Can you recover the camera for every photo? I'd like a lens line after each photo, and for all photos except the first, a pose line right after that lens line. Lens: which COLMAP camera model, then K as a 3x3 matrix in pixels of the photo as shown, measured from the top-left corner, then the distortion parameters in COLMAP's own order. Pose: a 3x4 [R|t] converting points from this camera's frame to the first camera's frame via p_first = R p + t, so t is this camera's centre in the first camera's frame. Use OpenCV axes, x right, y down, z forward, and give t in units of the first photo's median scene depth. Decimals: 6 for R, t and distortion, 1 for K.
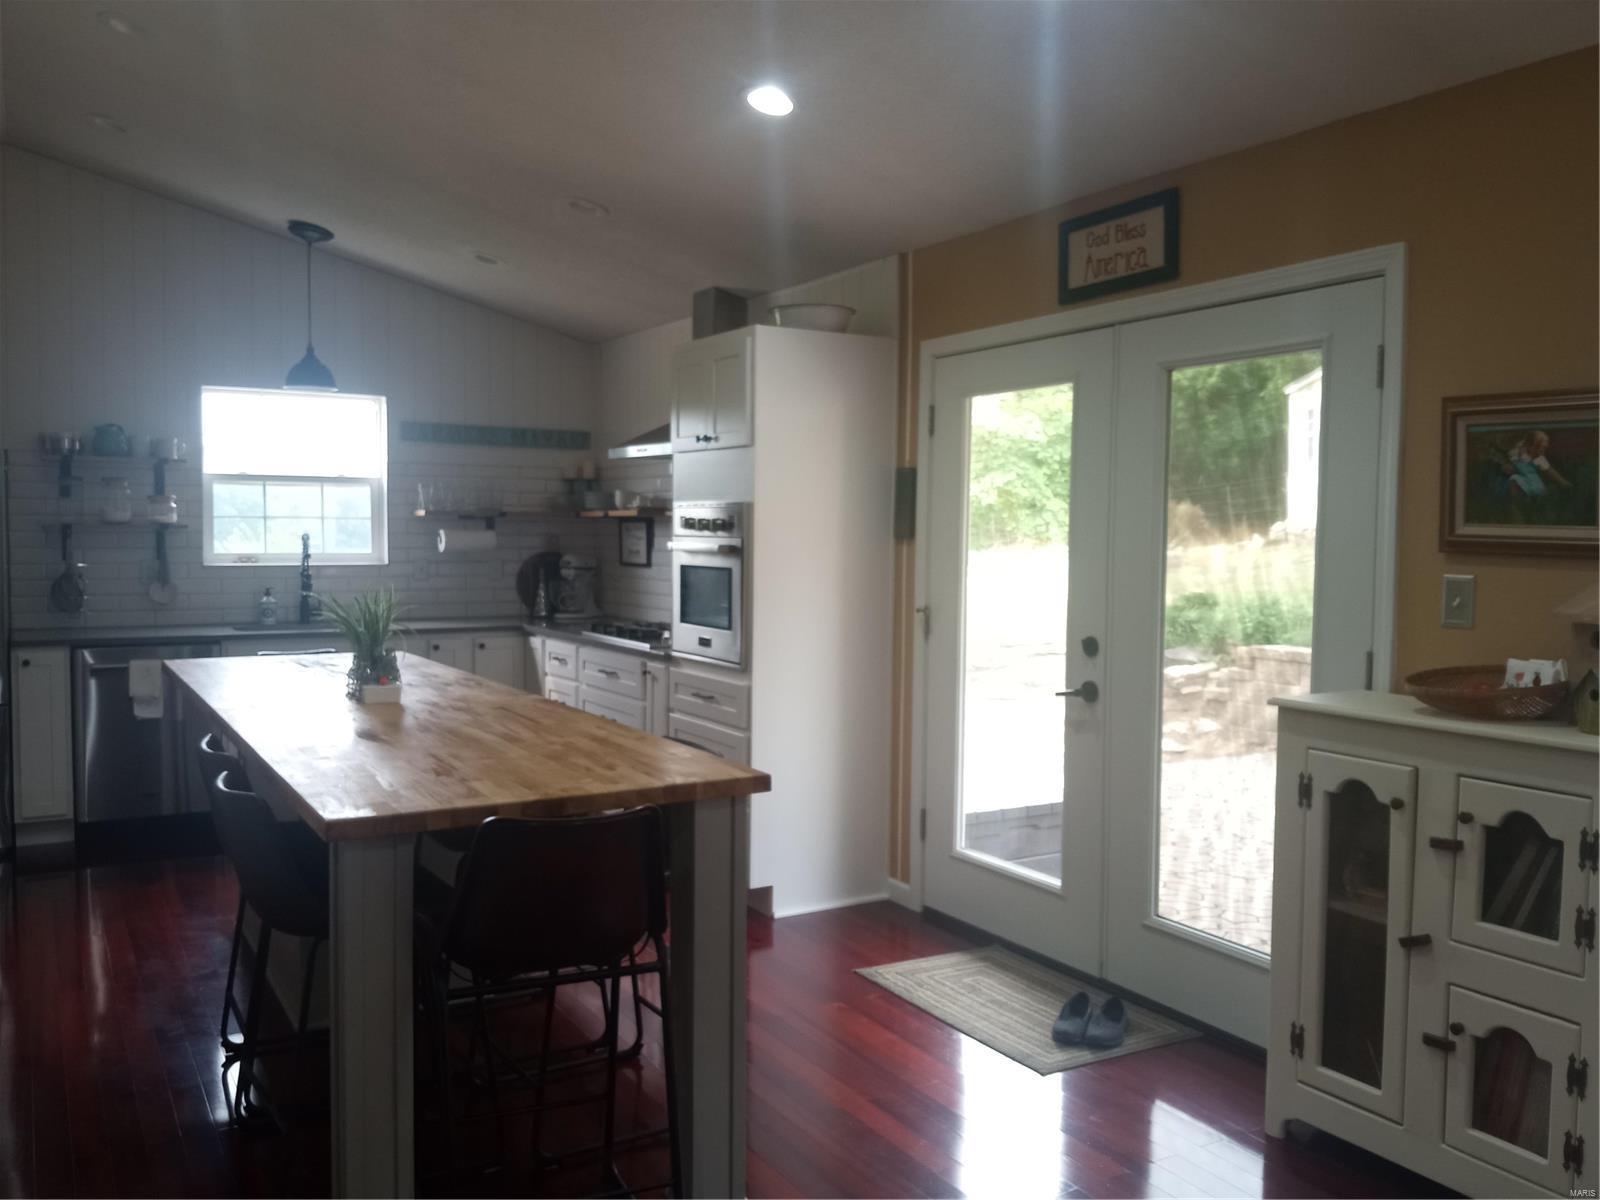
lens RADIAL K [[1333.9, 0, 802.1], [0, 1333.9, 626.7], [0, 0, 1]] dist [0.002202, -0.015373]
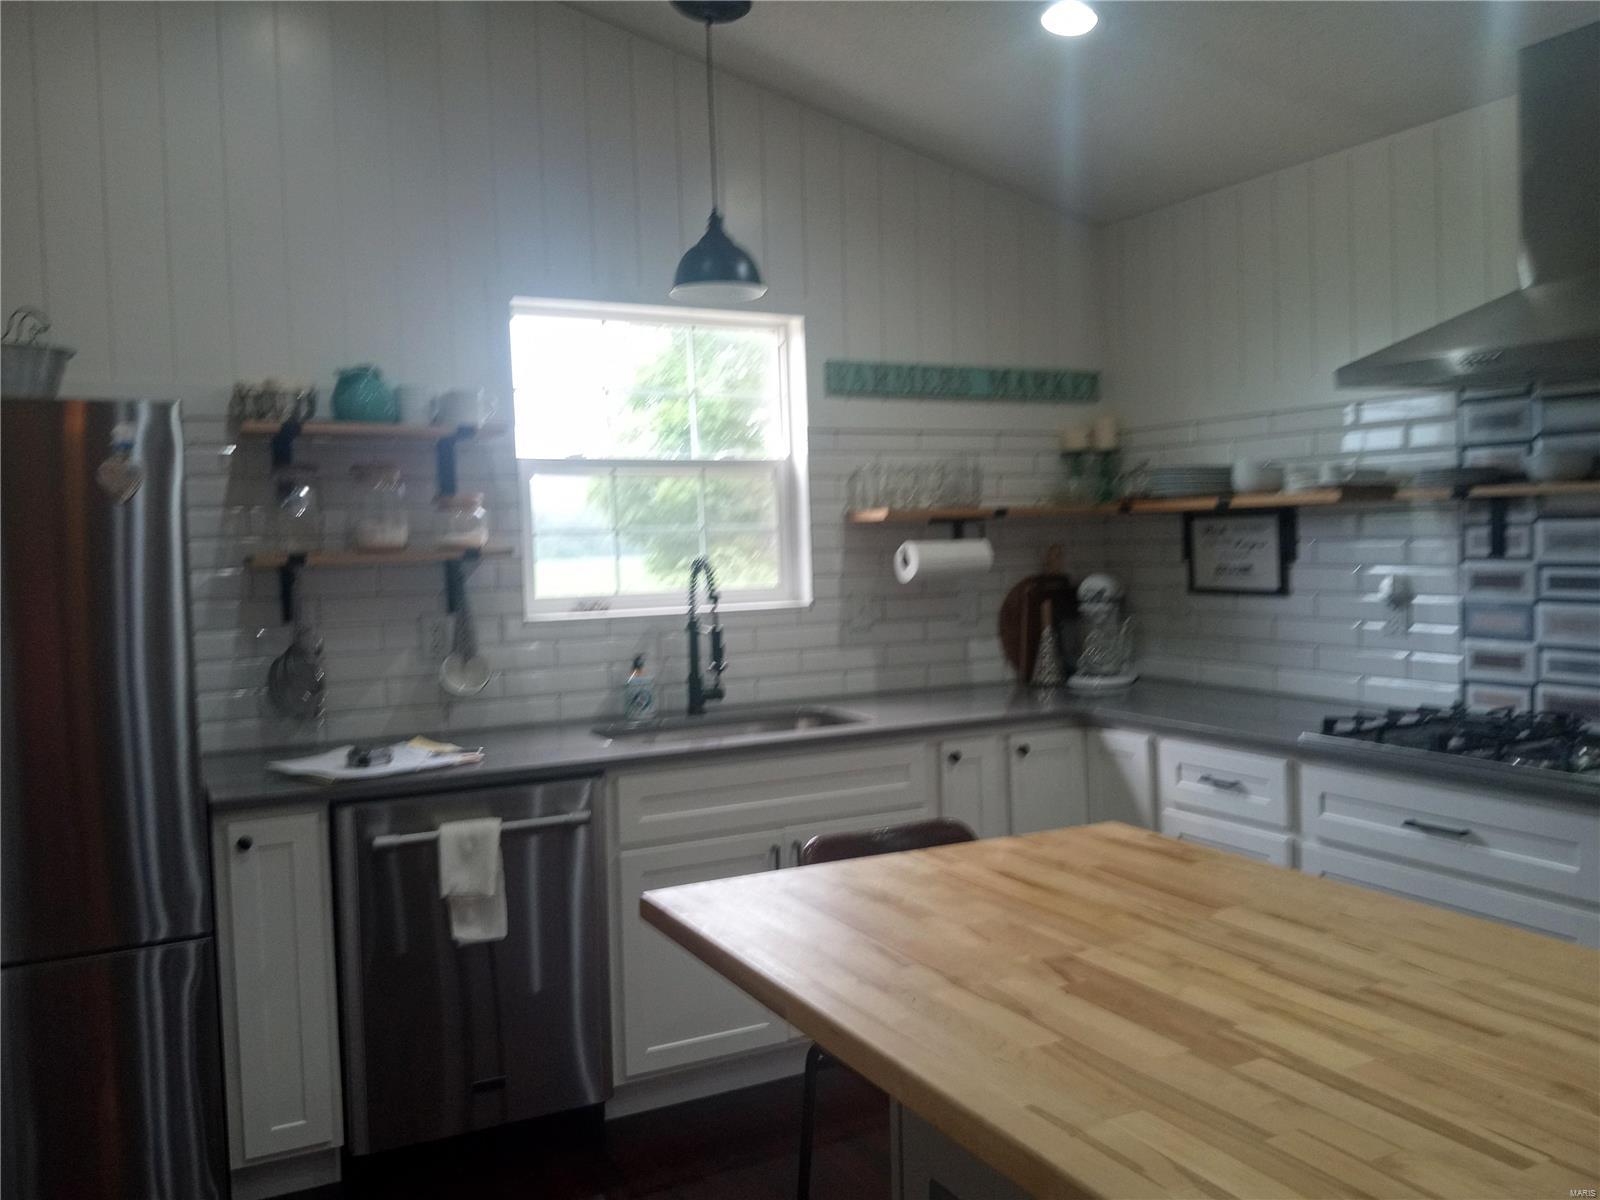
lens RADIAL K [[1312.2, 0, 800.0], [0, 1312.2, 600.0], [0, 0, 1]] dist [0.114165, -0.274024]
pose [[0.997708, -0.032399, -0.059412, -0.297561], [0.030927, 0.999196, -0.025520, -0.036601], [0.060191, 0.023624, 0.997907, 0.452462]]
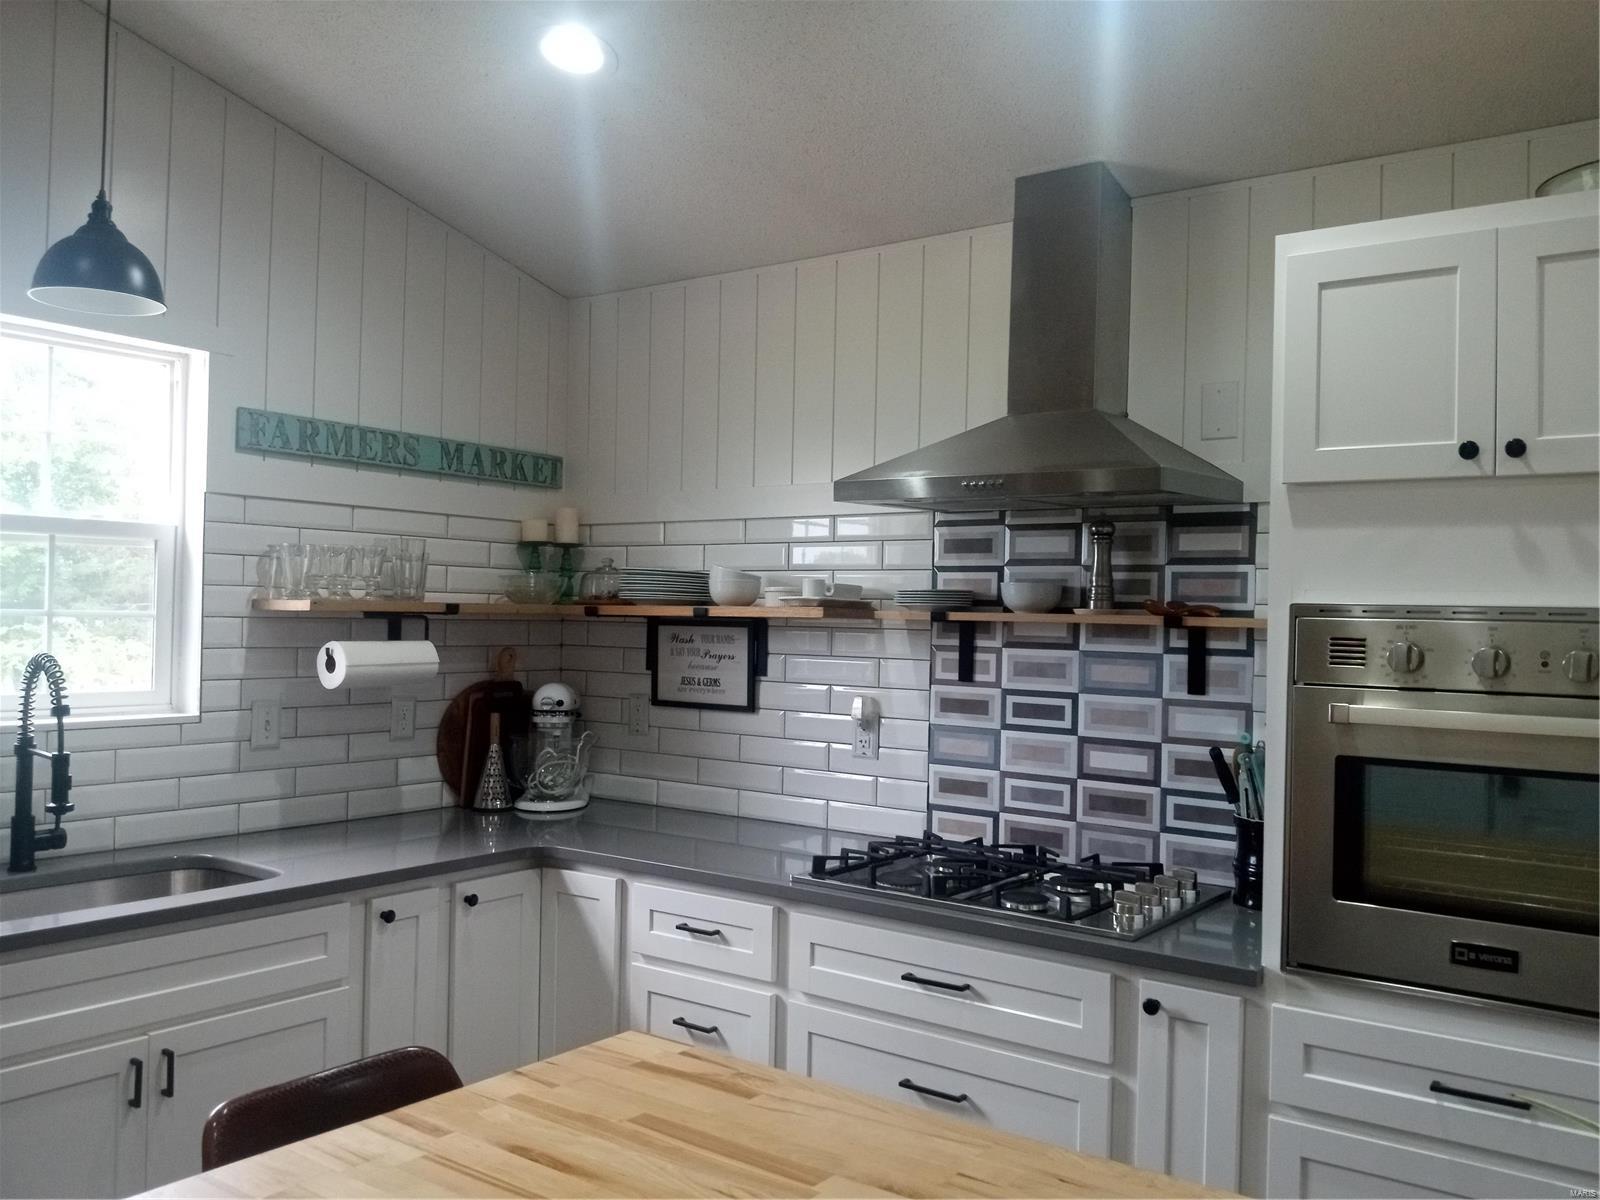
lens RADIAL K [[1335.7, 0, 801.7], [0, 1335.7, 578.9], [0, 0, 1]] dist [0.089306, -0.220926]
pose [[0.925182, 0.022181, 0.378874, -0.311662], [0.014515, 0.995492, -0.093724, -0.049713], [-0.379245, 0.092211, 0.920690, 0.525064]]
